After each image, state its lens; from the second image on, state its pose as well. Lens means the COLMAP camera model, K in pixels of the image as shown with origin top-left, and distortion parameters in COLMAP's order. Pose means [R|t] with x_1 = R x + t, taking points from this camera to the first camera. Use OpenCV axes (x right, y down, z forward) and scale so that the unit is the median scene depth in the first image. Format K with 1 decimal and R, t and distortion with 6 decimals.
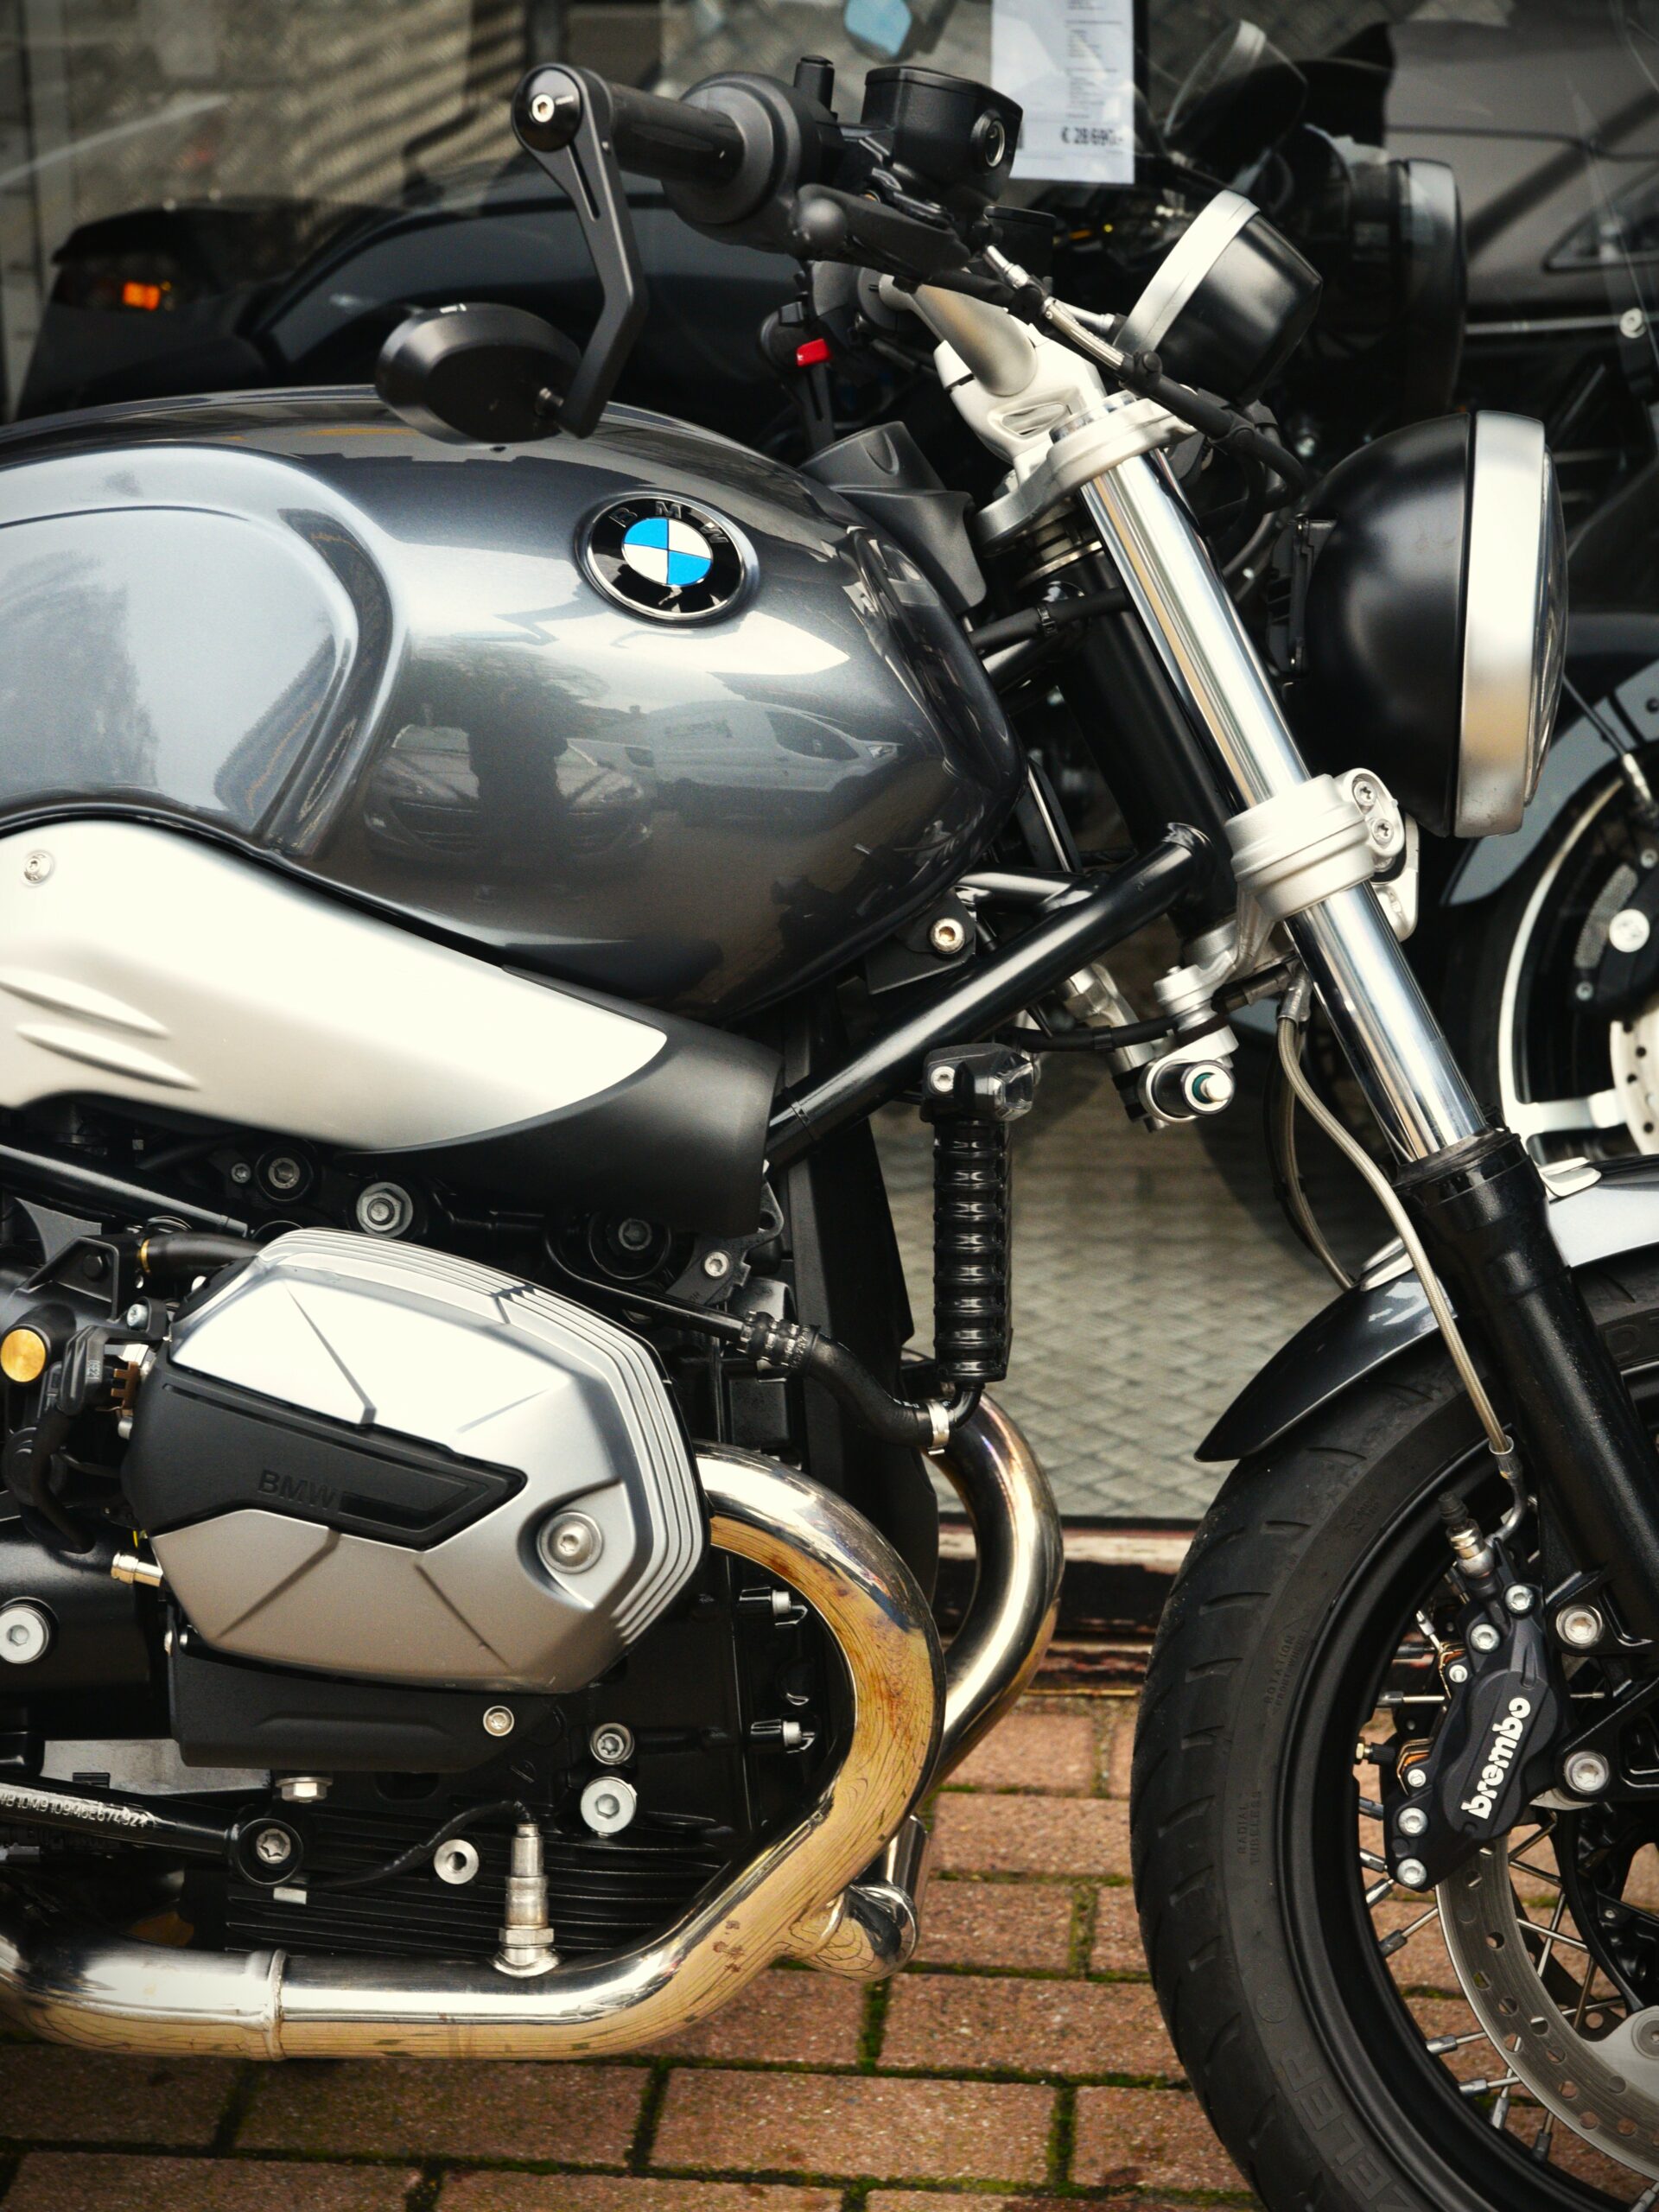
lens RADIAL K [[4669.8, 0, 838.1], [0, 4669.8, 1206.6], [0, 0, 1]] dist [0.251598, -0.322235]
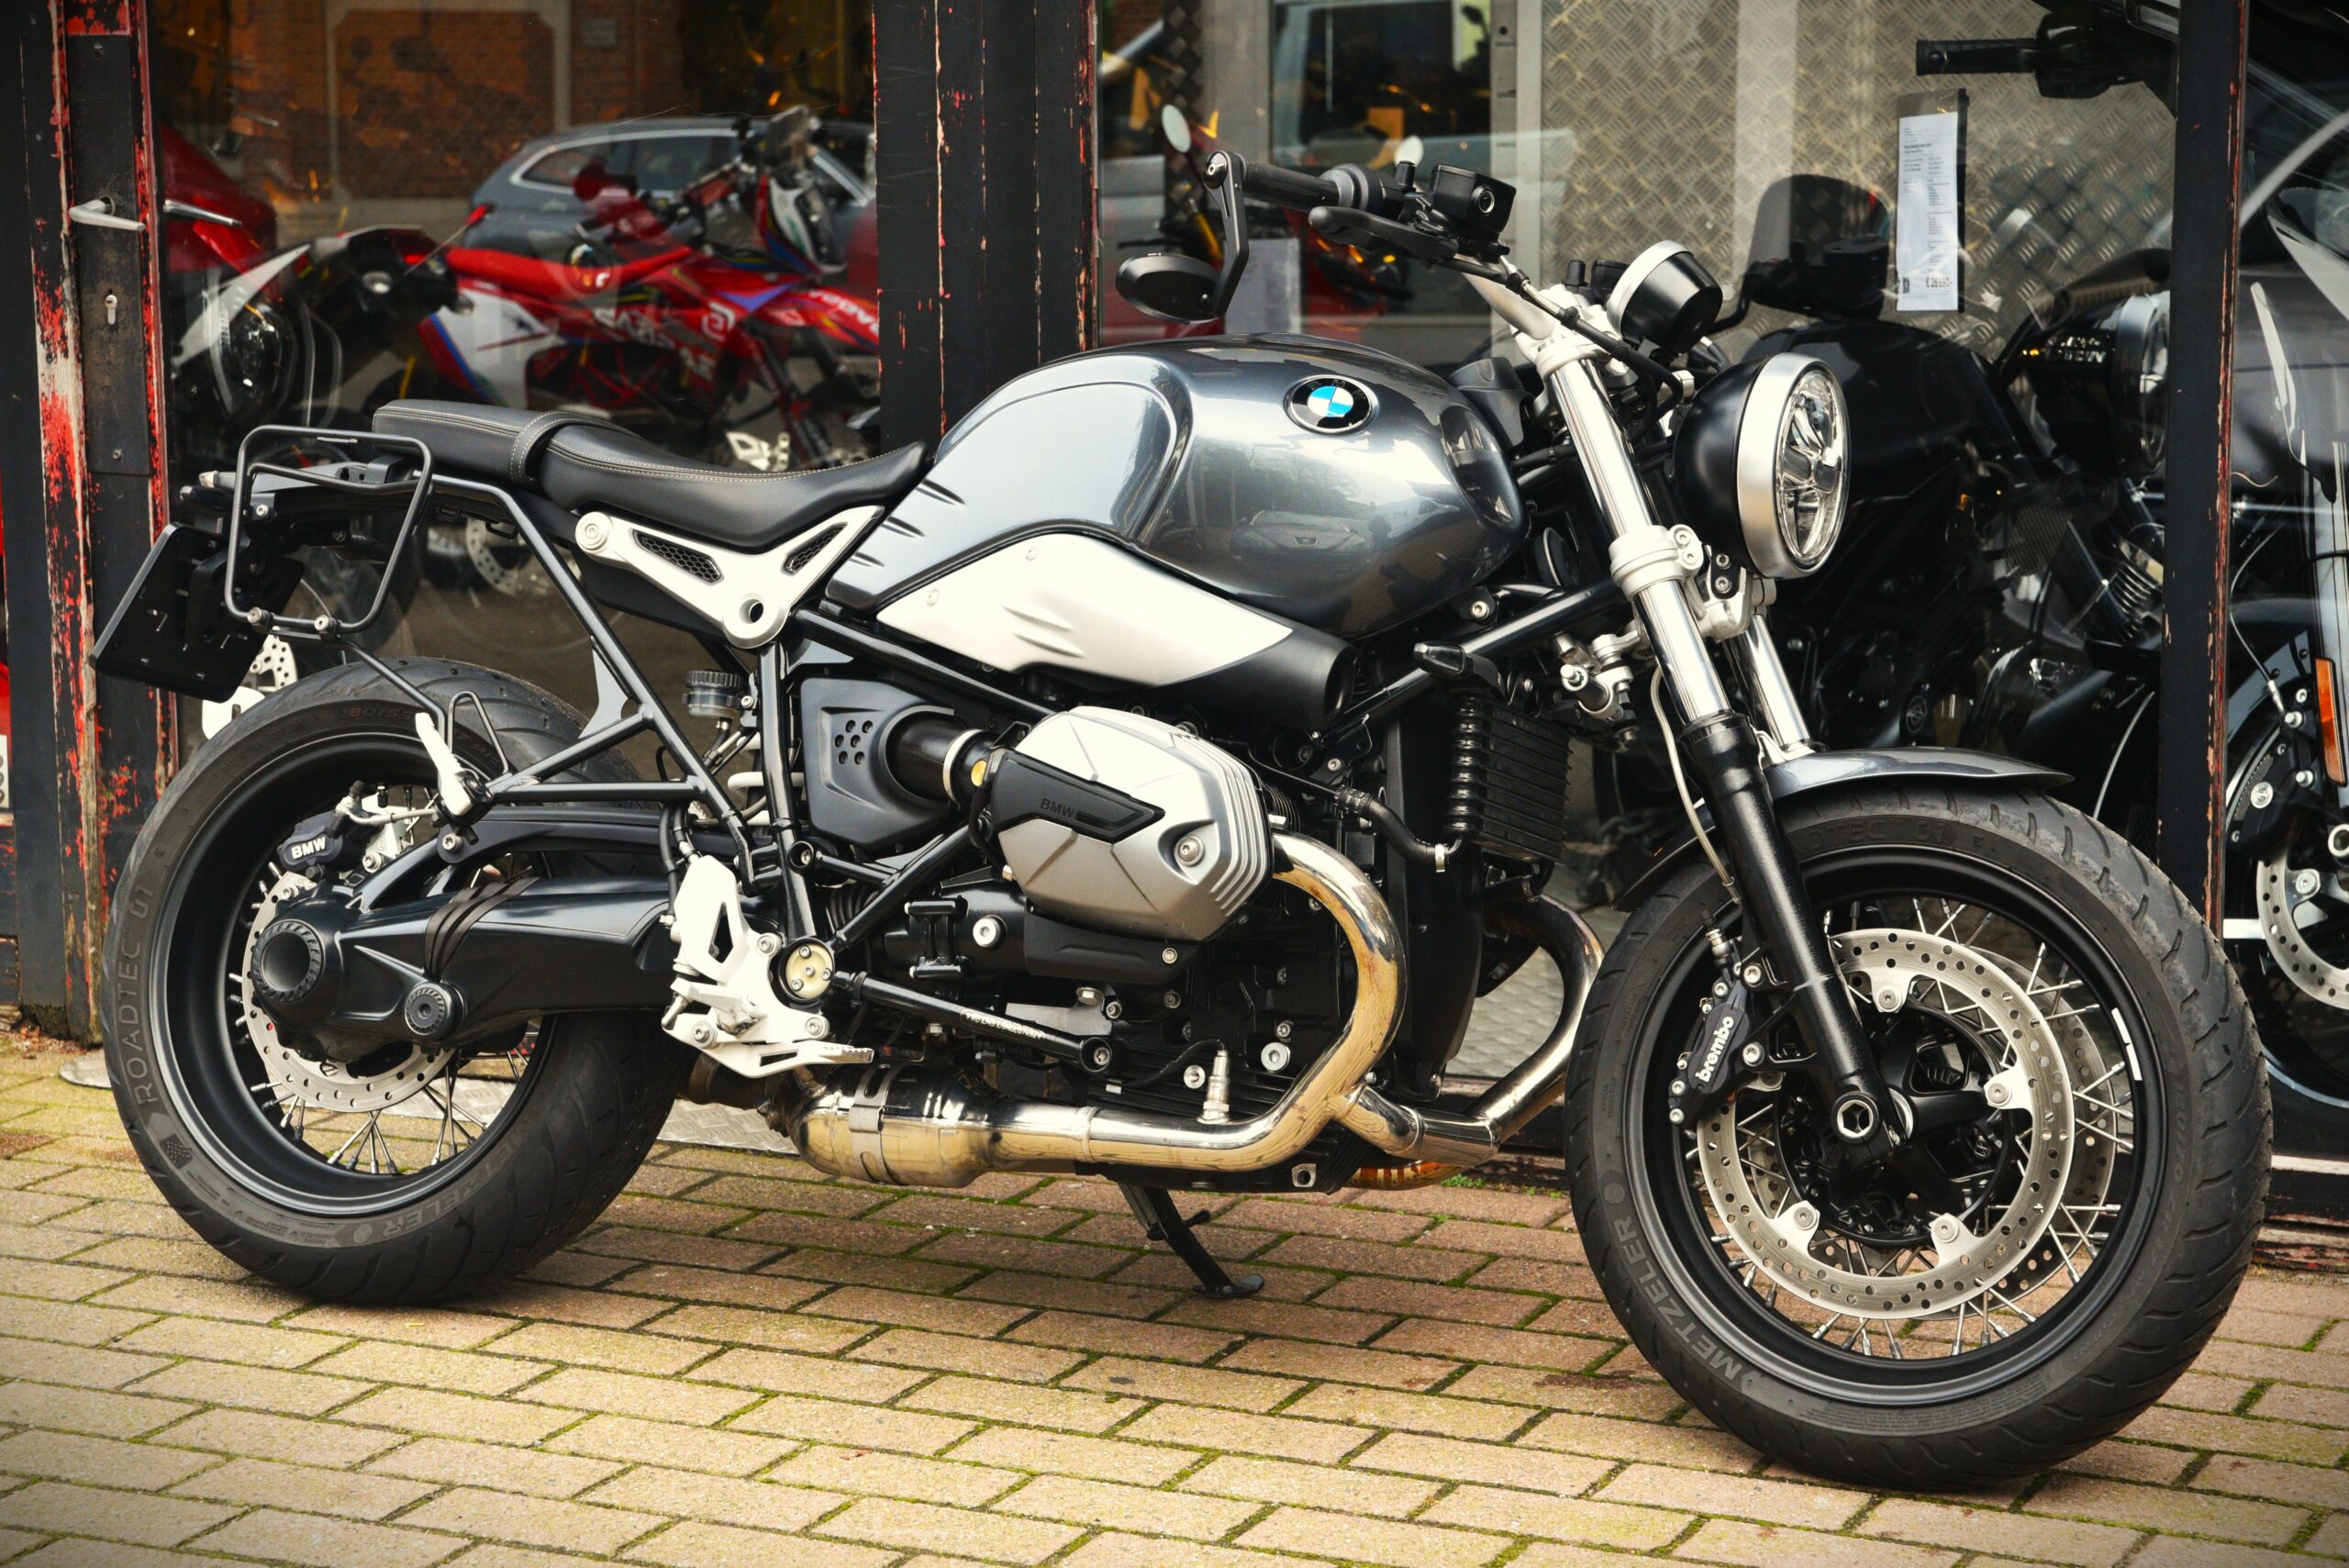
lens RADIAL K [[4823.2, 0, 1174.5], [0, 4823.2, 784.0], [0, 0, 1]] dist [0.253596, 0.094618]
pose [[0.934552, 0.044351, -0.353051, 0.611643], [-0.104437, 0.982692, -0.153003, 0.329426], [0.340155, 0.179861, 0.923009, -0.858482]]
